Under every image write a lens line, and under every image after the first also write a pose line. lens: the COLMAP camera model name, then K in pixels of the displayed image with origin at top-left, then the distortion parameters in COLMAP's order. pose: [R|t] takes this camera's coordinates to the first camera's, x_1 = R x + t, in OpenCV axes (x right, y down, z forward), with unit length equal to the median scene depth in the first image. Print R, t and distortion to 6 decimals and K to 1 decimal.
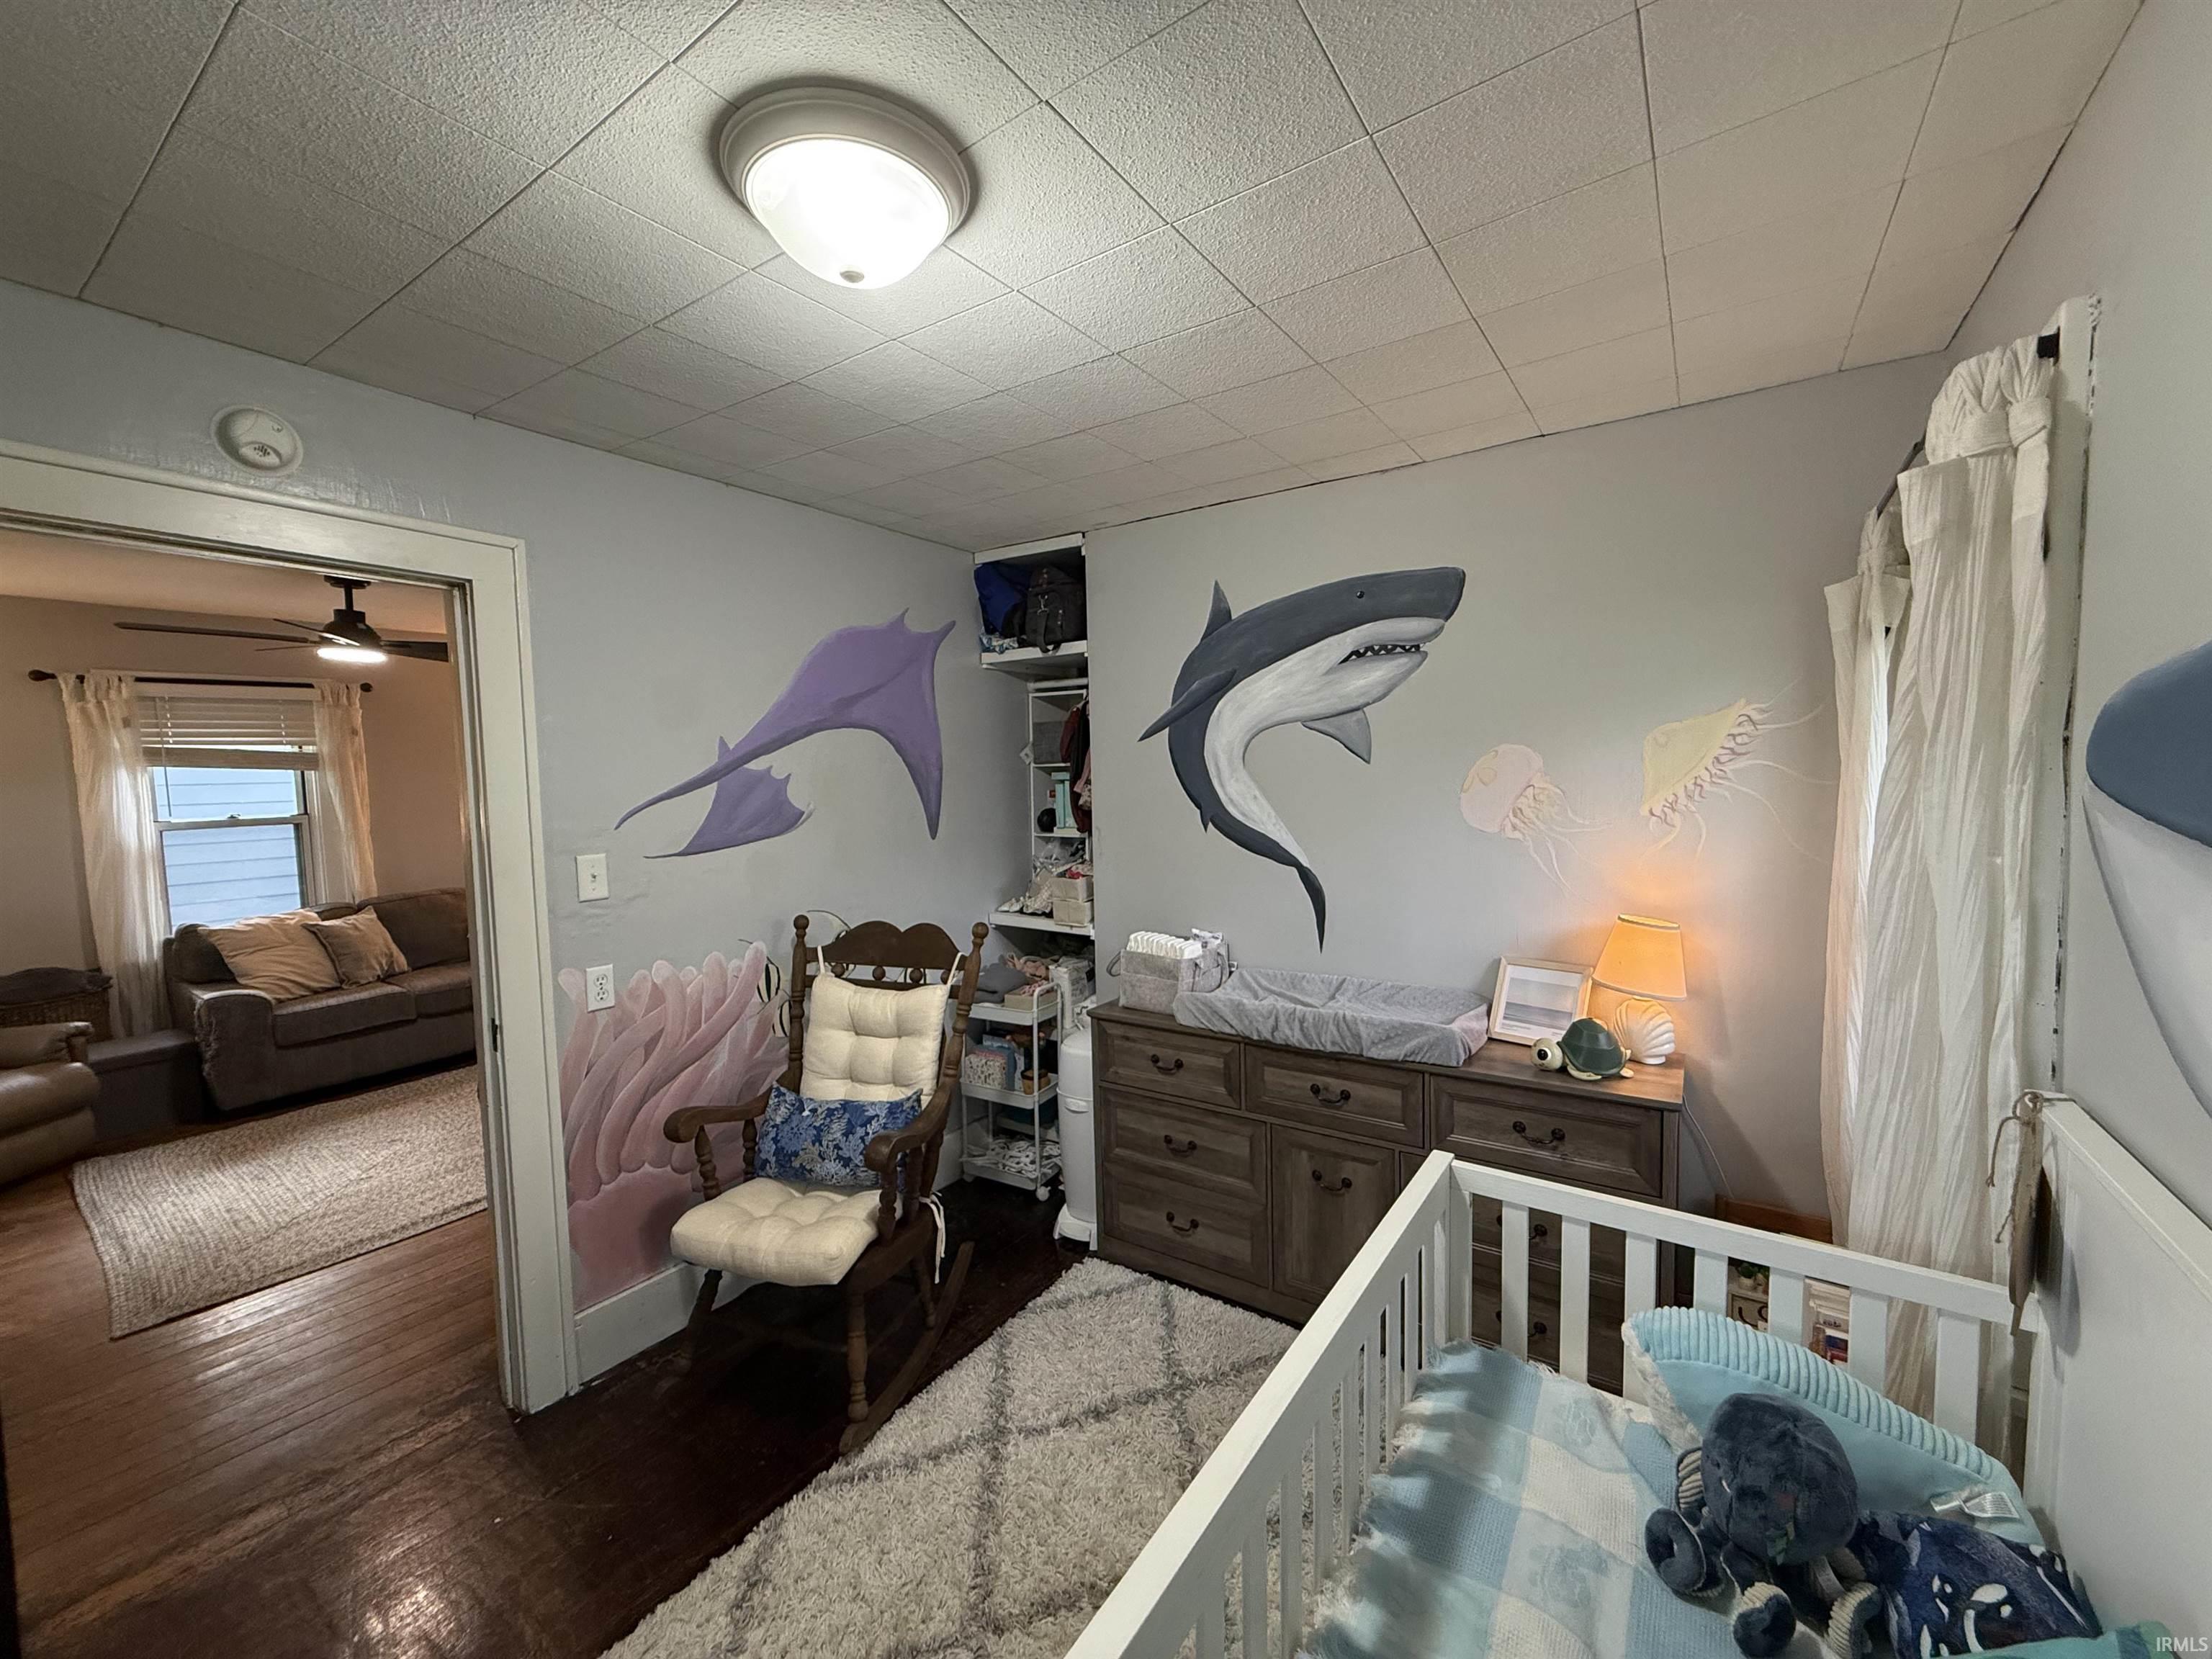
lens RADIAL K [[878.6, 0, 1099.9], [0, 878.6, 832.1], [0, 0, 1]] dist [0.000945, 0.000253]
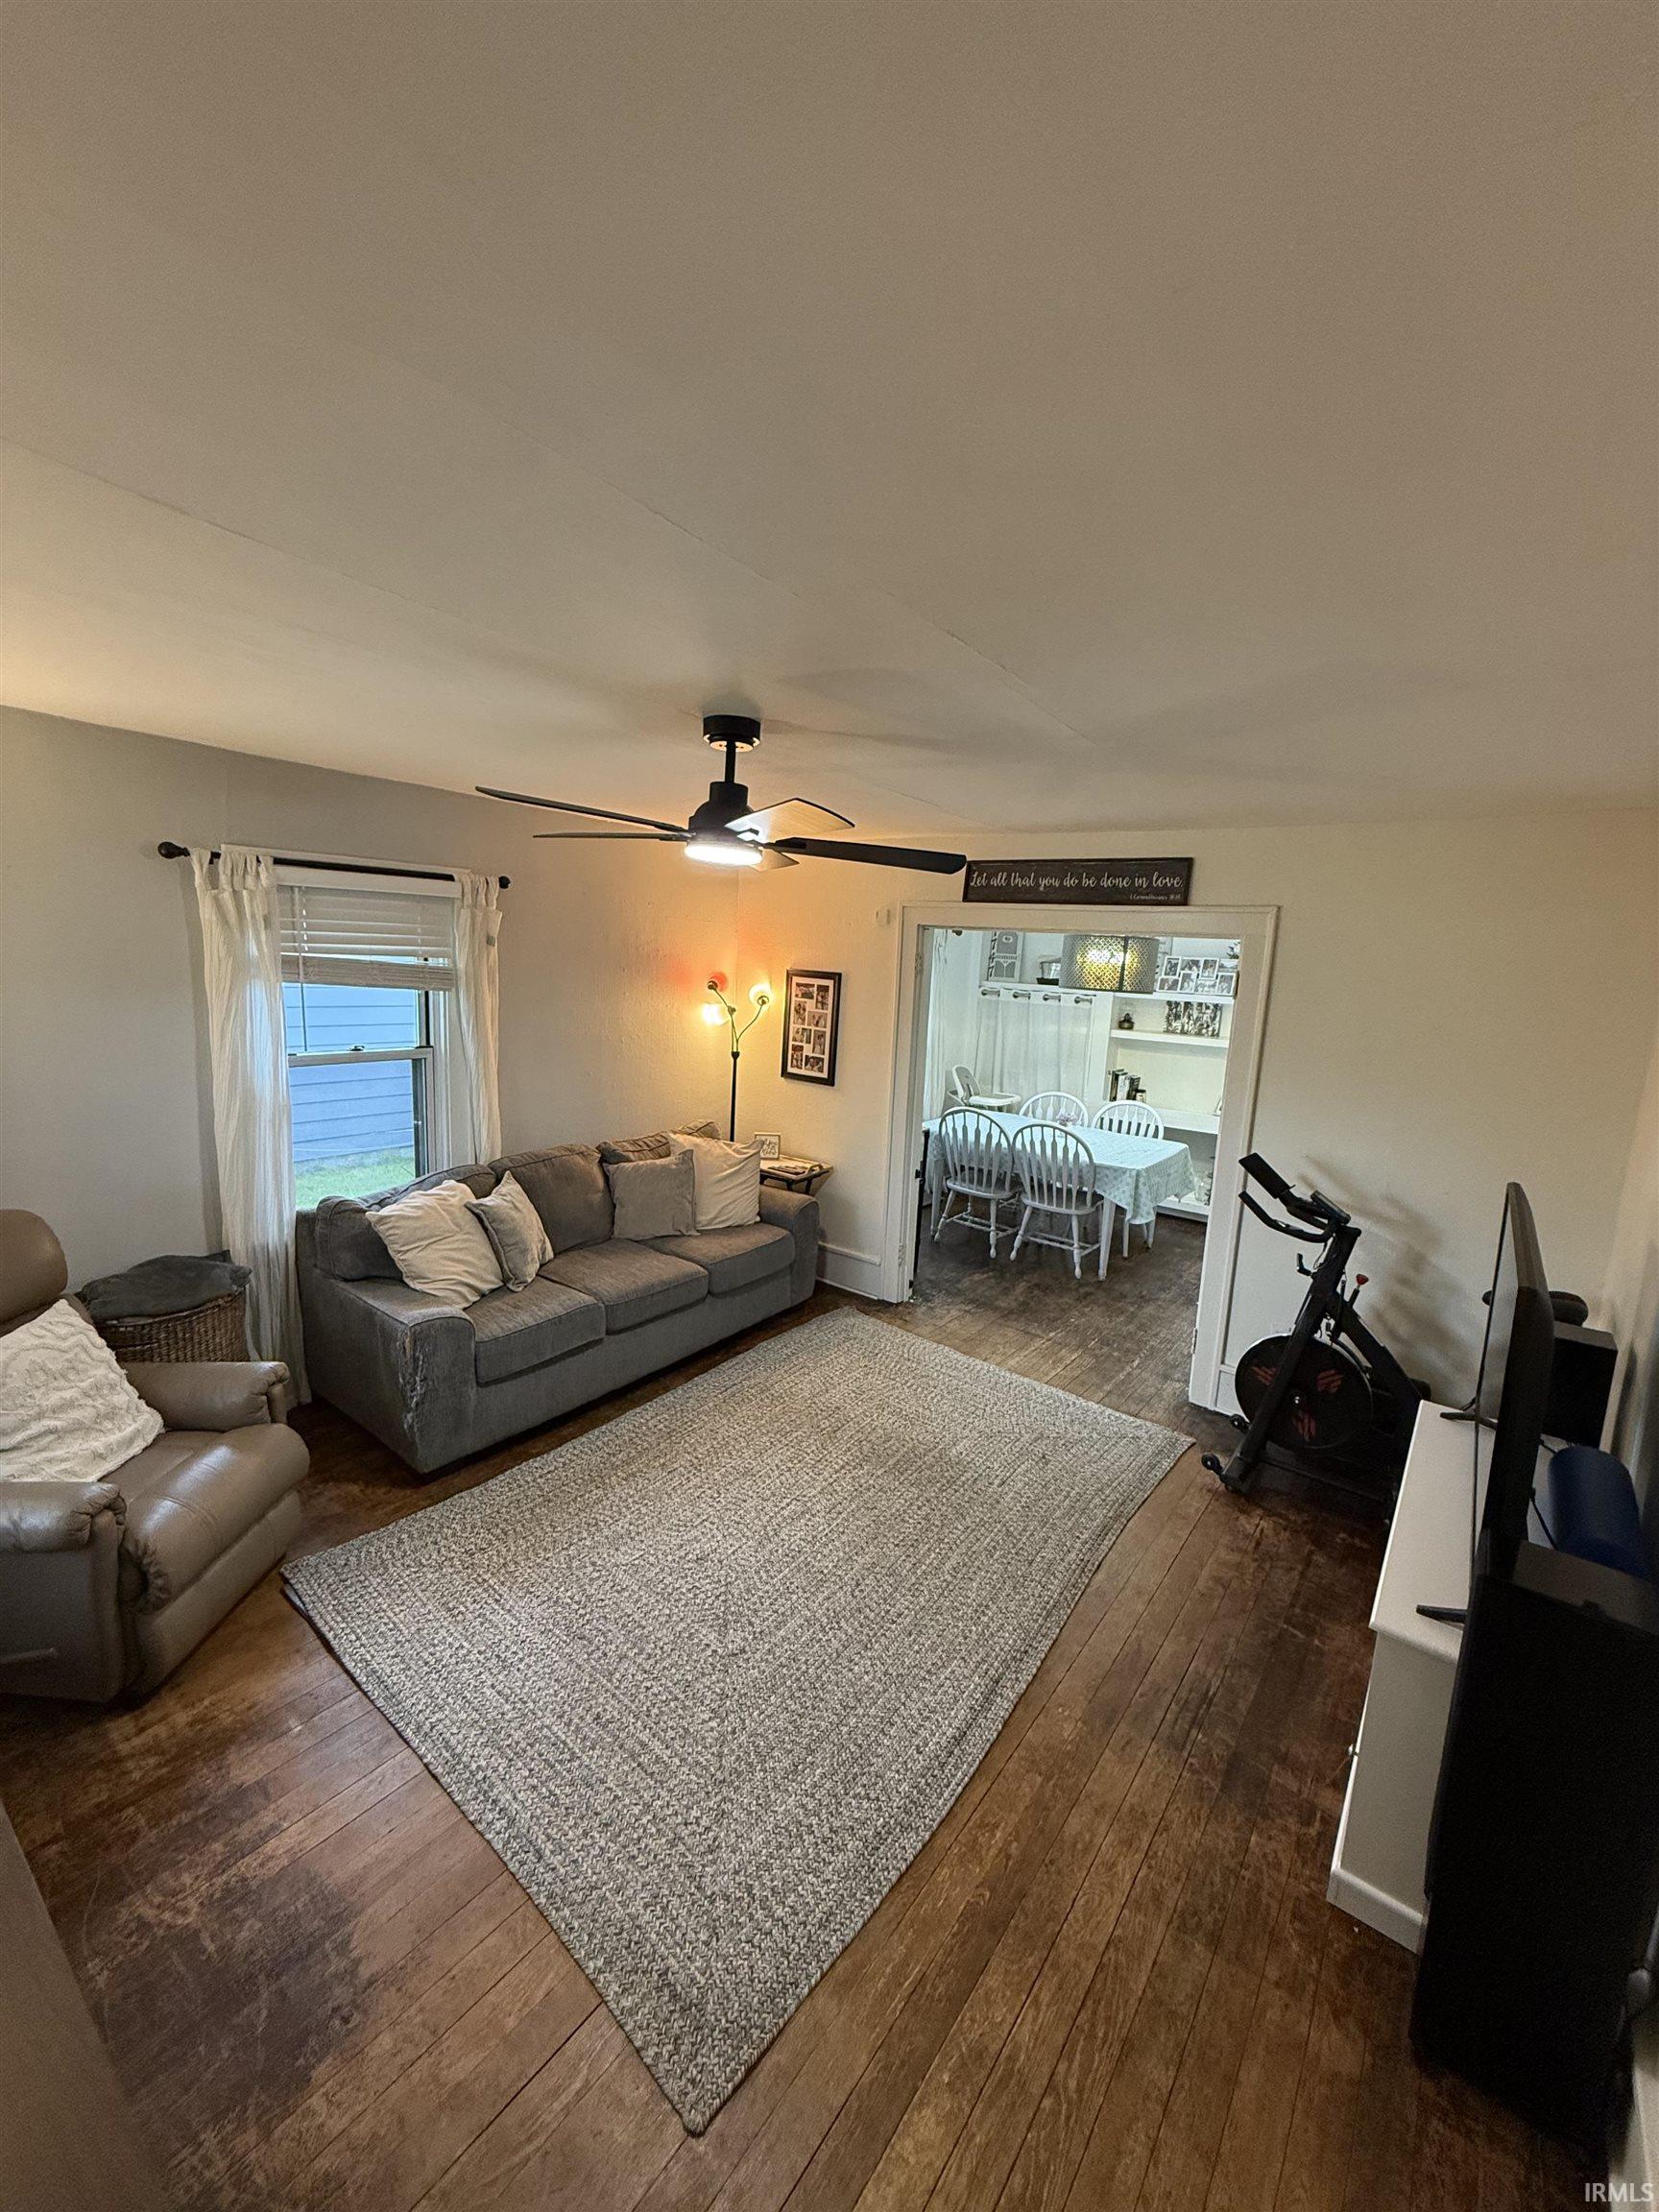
lens RADIAL K [[878.6, 0, 827.3], [0, 878.6, 1100.9], [0, 0, 1]] dist [0.000945, 0.000253]
pose [[0.997136, 0.067555, -0.034008, -0.597019], [-0.065005, 0.995343, 0.071187, -0.057676], [0.038658, -0.068773, 0.996883, 0.279741]]
